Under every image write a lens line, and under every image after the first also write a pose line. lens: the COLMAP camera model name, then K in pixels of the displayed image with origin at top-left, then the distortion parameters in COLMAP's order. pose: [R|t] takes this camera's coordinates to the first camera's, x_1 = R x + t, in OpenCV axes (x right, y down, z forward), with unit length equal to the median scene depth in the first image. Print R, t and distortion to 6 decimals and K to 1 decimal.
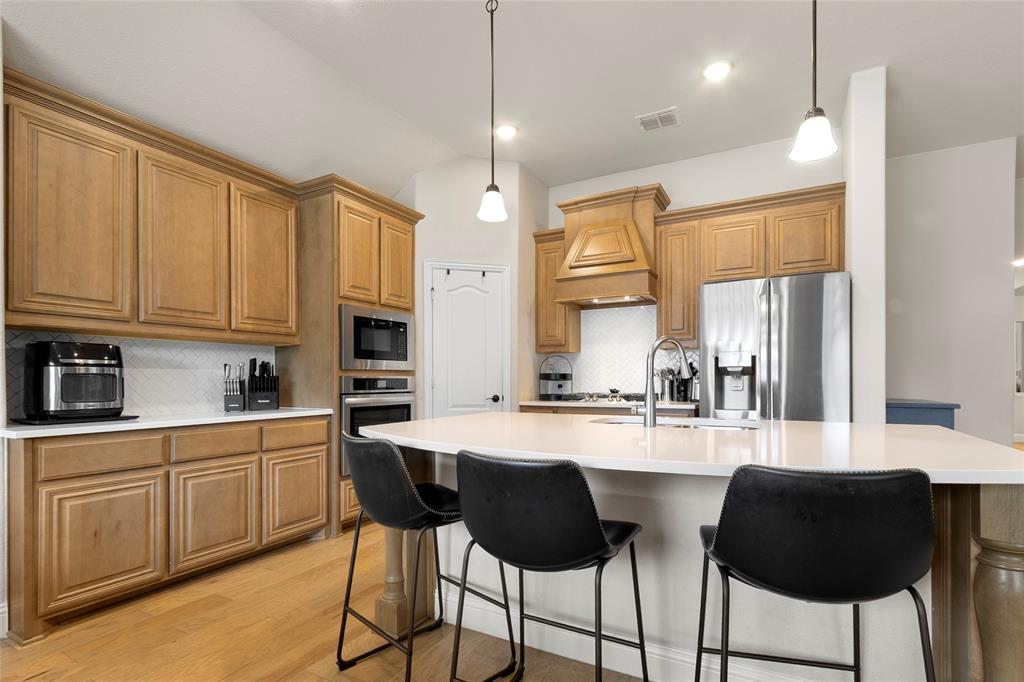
lens RADIAL K [[478.9, 0, 532.4], [0, 478.9, 379.2], [0, 0, 1]] dist [-0.002339, -0.001200]
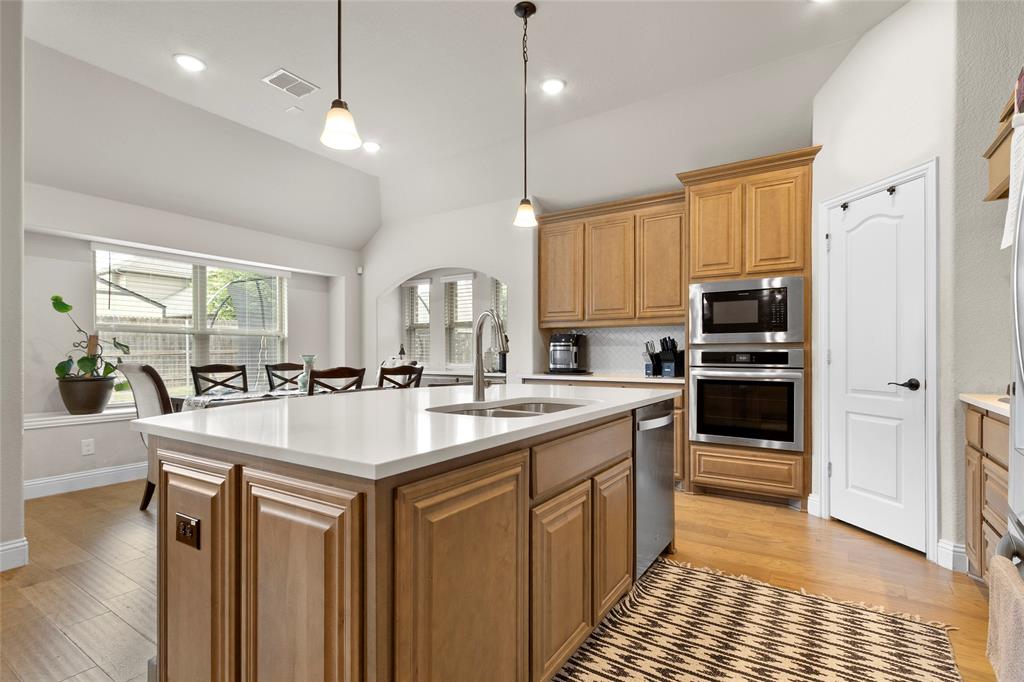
lens RADIAL K [[478.9, 0, 513.9], [0, 478.9, 345.3], [0, 0, 1]] dist [-0.002339, -0.001200]
pose [[-0.076780, -0.011357, -0.996983, 0.744541], [0.005187, 0.999917, -0.011790, -0.007012], [0.997035, -0.006077, -0.076714, 0.689590]]
